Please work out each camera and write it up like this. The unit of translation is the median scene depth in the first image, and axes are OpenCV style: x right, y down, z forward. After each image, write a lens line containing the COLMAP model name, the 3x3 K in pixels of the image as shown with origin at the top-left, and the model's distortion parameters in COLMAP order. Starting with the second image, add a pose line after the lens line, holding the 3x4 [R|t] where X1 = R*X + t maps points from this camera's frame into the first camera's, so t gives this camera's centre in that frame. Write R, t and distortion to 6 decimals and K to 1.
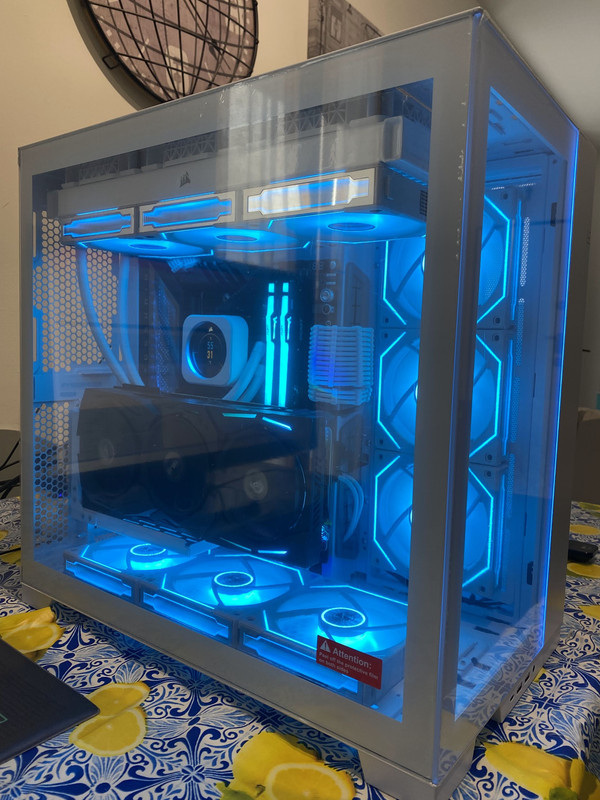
lens RADIAL K [[617.6, 0, 302.8], [0, 617.6, 395.6], [0, 0, 1]] dist [0.001591, -0.001185]
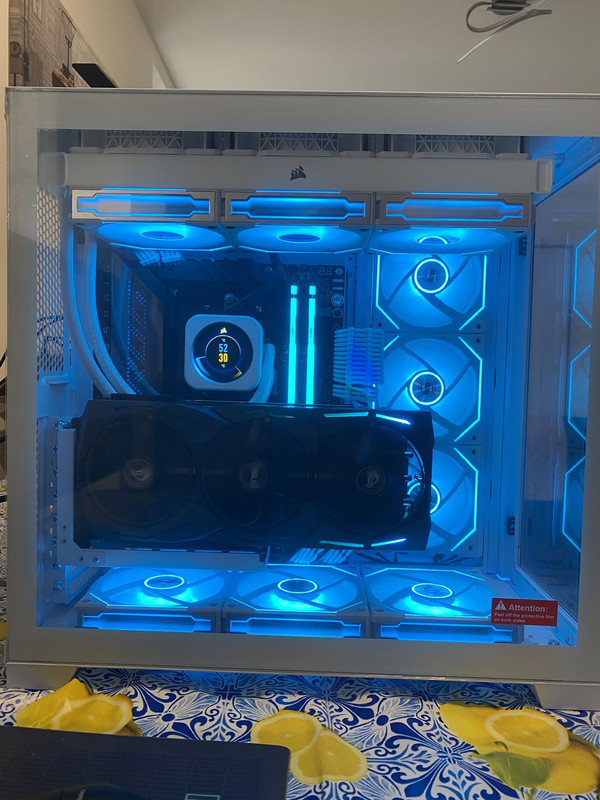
lens RADIAL K [[617.6, 0, 299.5], [0, 617.6, 395.2], [0, 0, 1]] dist [0.001591, -0.001185]
pose [[0.817865, -0.044242, 0.573706, -0.666226], [0.054565, 0.998510, -0.000786, -0.002831], [-0.572817, 0.031947, 0.819061, 0.193899]]
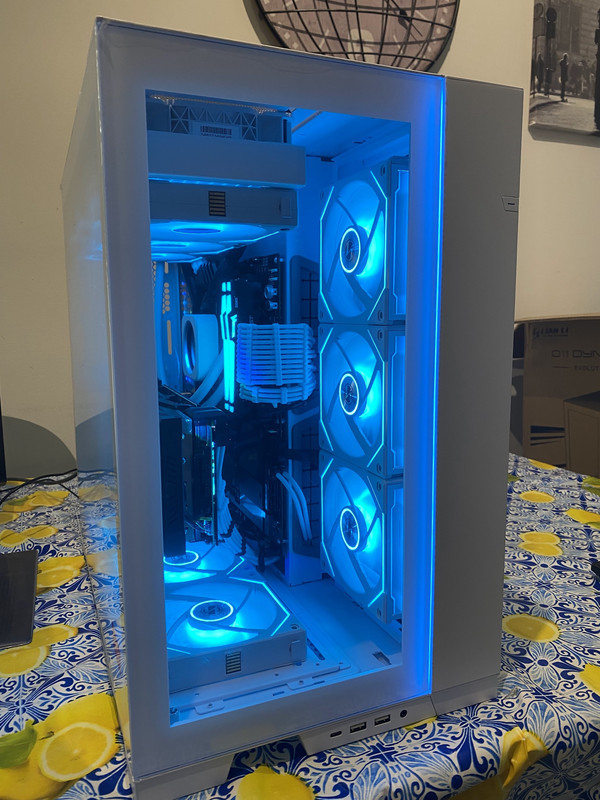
lens RADIAL K [[617.6, 0, 295.9], [0, 617.6, 393.8], [0, 0, 1]] dist [0.001591, -0.001185]
pose [[0.861710, 0.029646, -0.506534, 0.625778], [-0.008063, 0.998966, 0.044750, -0.045706], [0.507337, -0.034477, 0.861058, 0.171761]]
